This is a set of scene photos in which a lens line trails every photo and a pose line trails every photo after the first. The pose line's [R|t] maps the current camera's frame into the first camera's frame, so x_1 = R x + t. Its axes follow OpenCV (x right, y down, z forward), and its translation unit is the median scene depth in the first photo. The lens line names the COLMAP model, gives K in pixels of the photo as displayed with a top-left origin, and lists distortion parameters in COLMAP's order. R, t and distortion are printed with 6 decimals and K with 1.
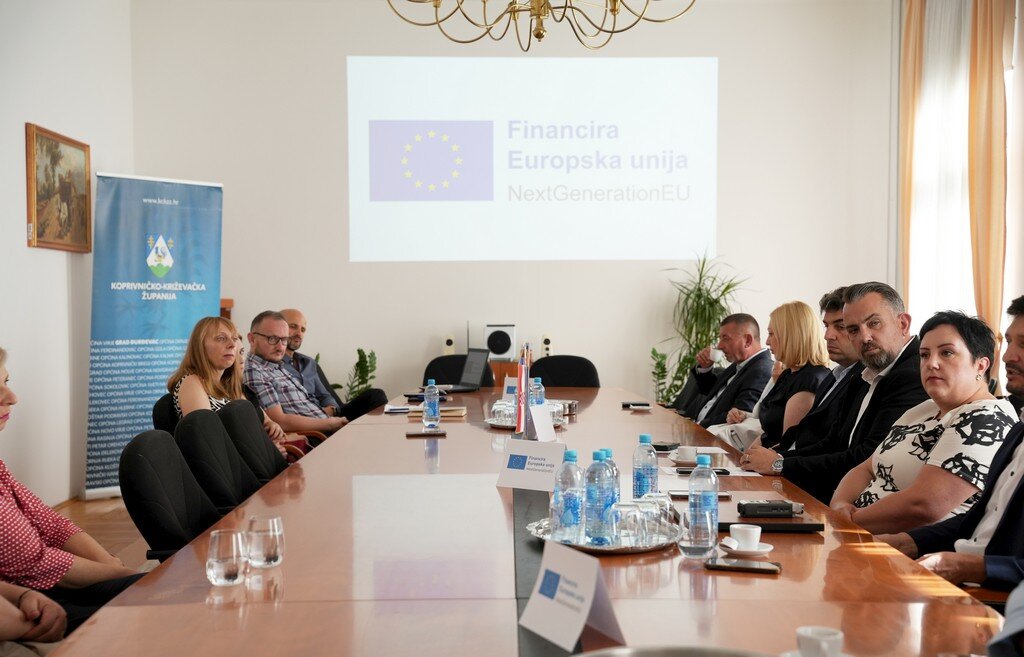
lens RADIAL K [[1412.3, 0, 516.5], [0, 1412.3, 327.6], [0, 0, 1]] dist [0.266211, 0.000000]
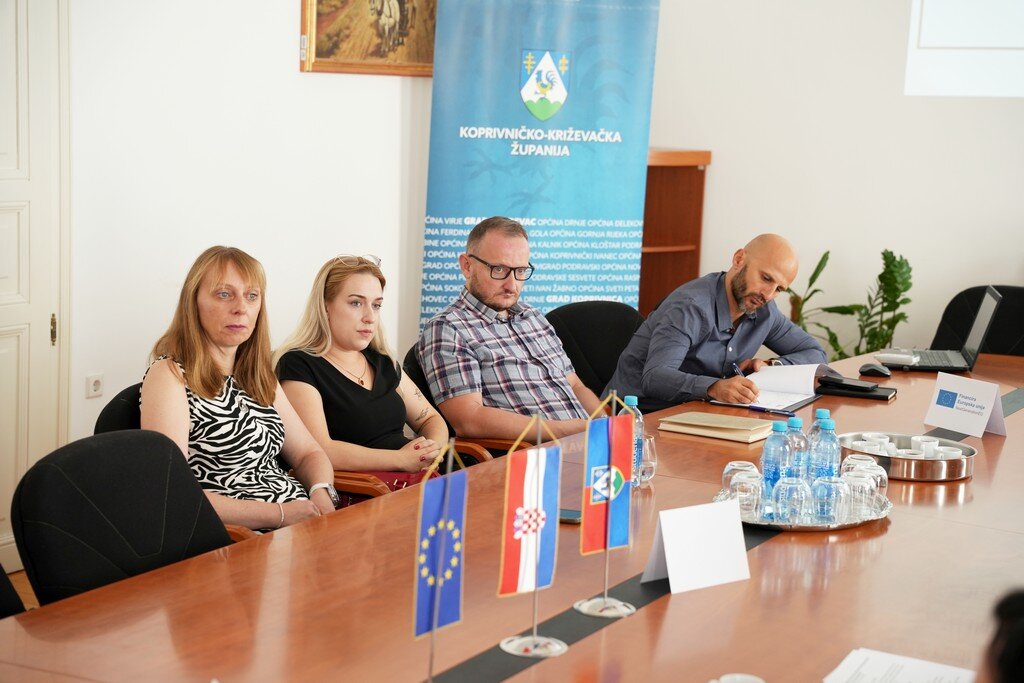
lens RADIAL K [[1904.4, 0, 513.7], [0, 1904.4, 338.2], [0, 0, 1]] dist [0.381312, 0.000000]
pose [[0.872034, 0.109090, -0.477133, 0.156271], [-0.053227, 0.990200, 0.129115, -0.049537], [0.486542, -0.087196, 0.869295, 0.264842]]
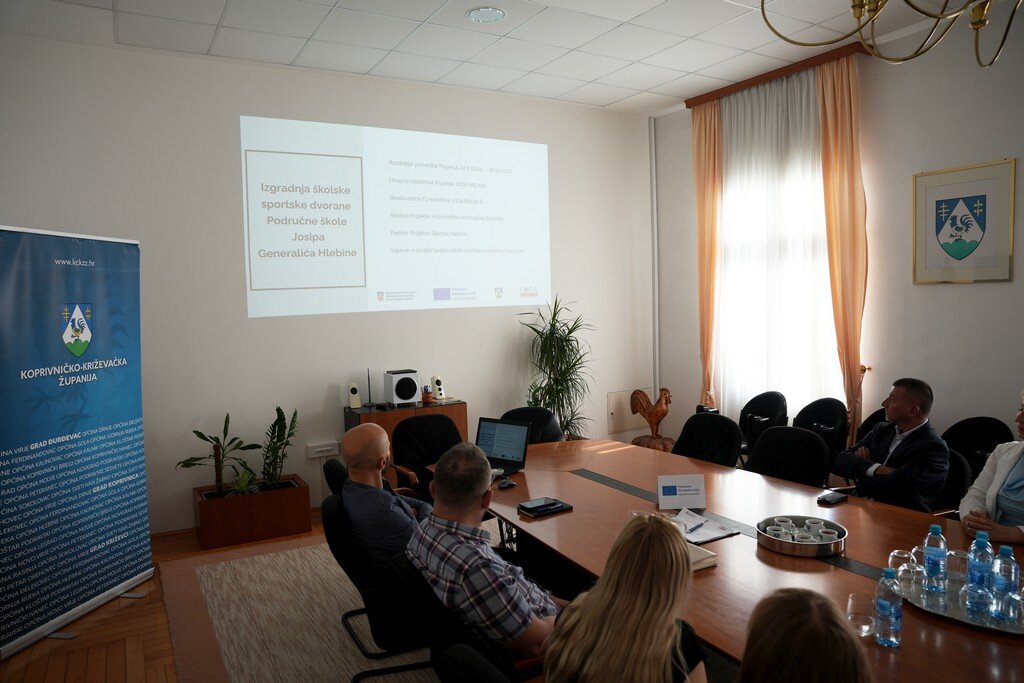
lens RADIAL K [[708.5, 0, 515.4], [0, 708.5, 345.3], [0, 0, 1]] dist [-0.073504, 0.057013]
pose [[0.872160, -0.054982, 0.486122, -0.230635], [0.033045, 0.998016, 0.053591, -0.055854], [-0.488104, -0.030676, 0.872246, 0.555574]]
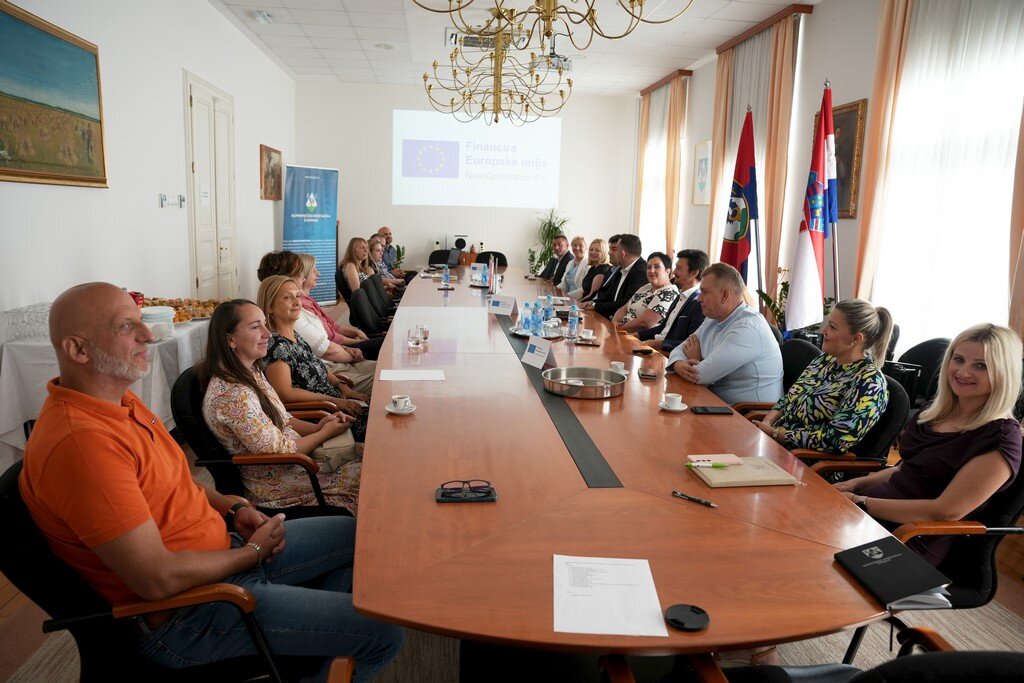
lens RADIAL K [[708.5, 0, 513.9], [0, 708.5, 332.9], [0, 0, 1]] dist [-0.073504, 0.057013]
pose [[0.994536, 0.015670, 0.103208, -0.047281], [-0.031045, 0.988335, 0.149099, -0.022417], [-0.099668, -0.151488, 0.983421, -0.136814]]
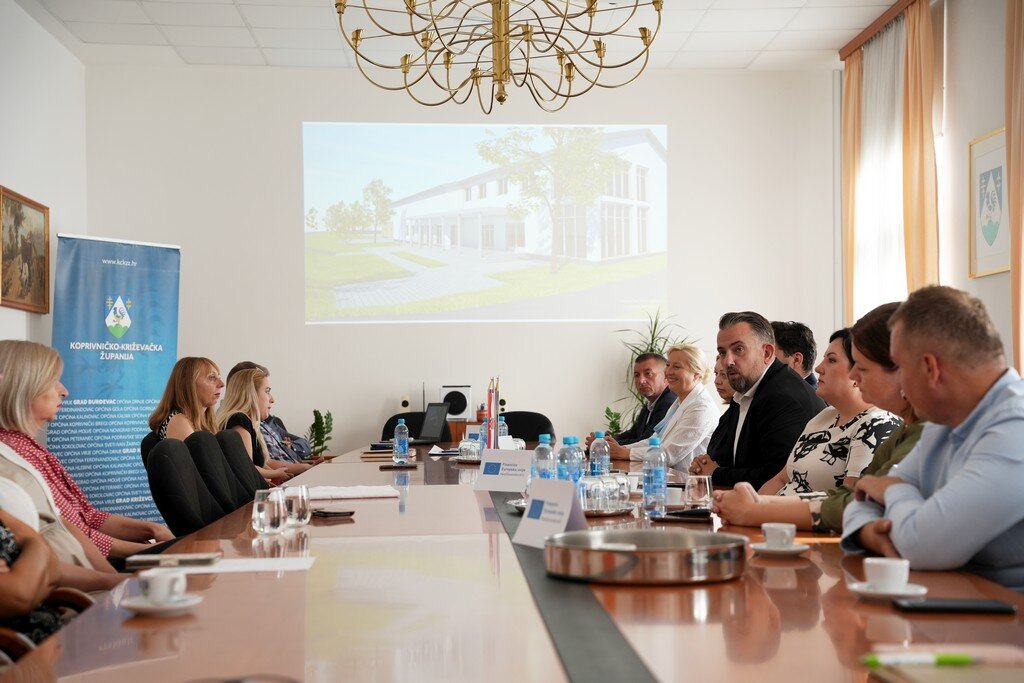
lens RADIAL K [[1535.7, 0, 515.5], [0, 1535.7, 344.1], [0, 0, 1]] dist [0.337587, 0.000000]
pose [[0.999234, -0.003996, 0.038933, -0.013384], [0.005950, 0.998722, -0.050198, 0.027134], [-0.038683, 0.050391, 0.997980, -0.110748]]
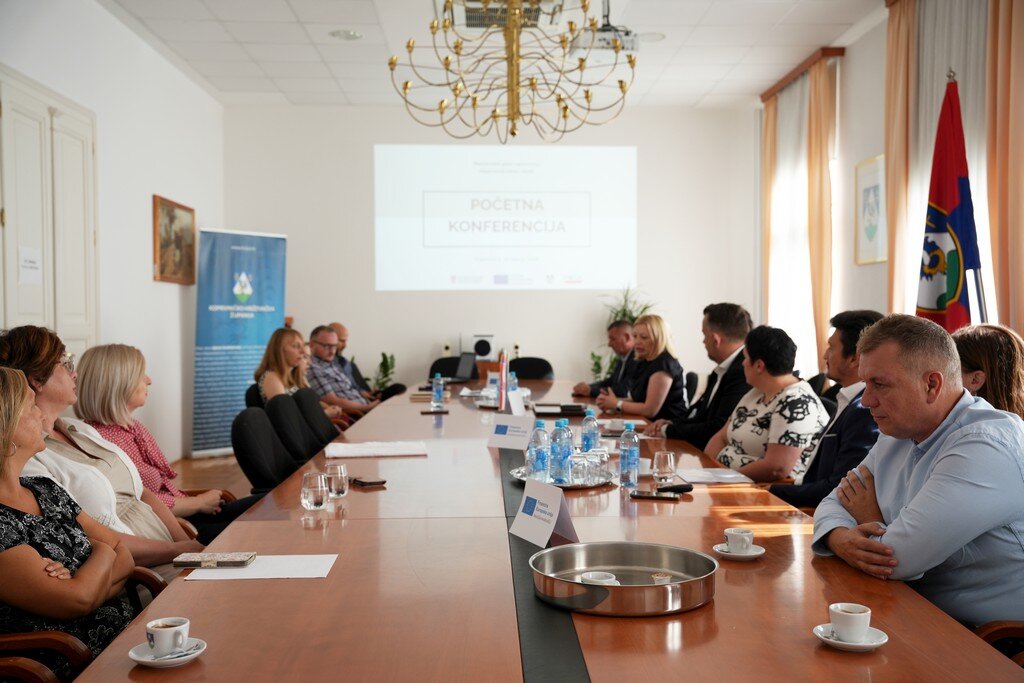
lens RADIAL K [[1032.0, 0, 514.2], [0, 1032.0, 341.9], [0, 0, 1]] dist [0.076656, 0.000000]
pose [[0.999739, -0.001039, 0.022802, -0.004874], [0.000940, 0.999990, 0.004334, 0.000069], [-0.022806, -0.004312, 0.999731, -0.027268]]
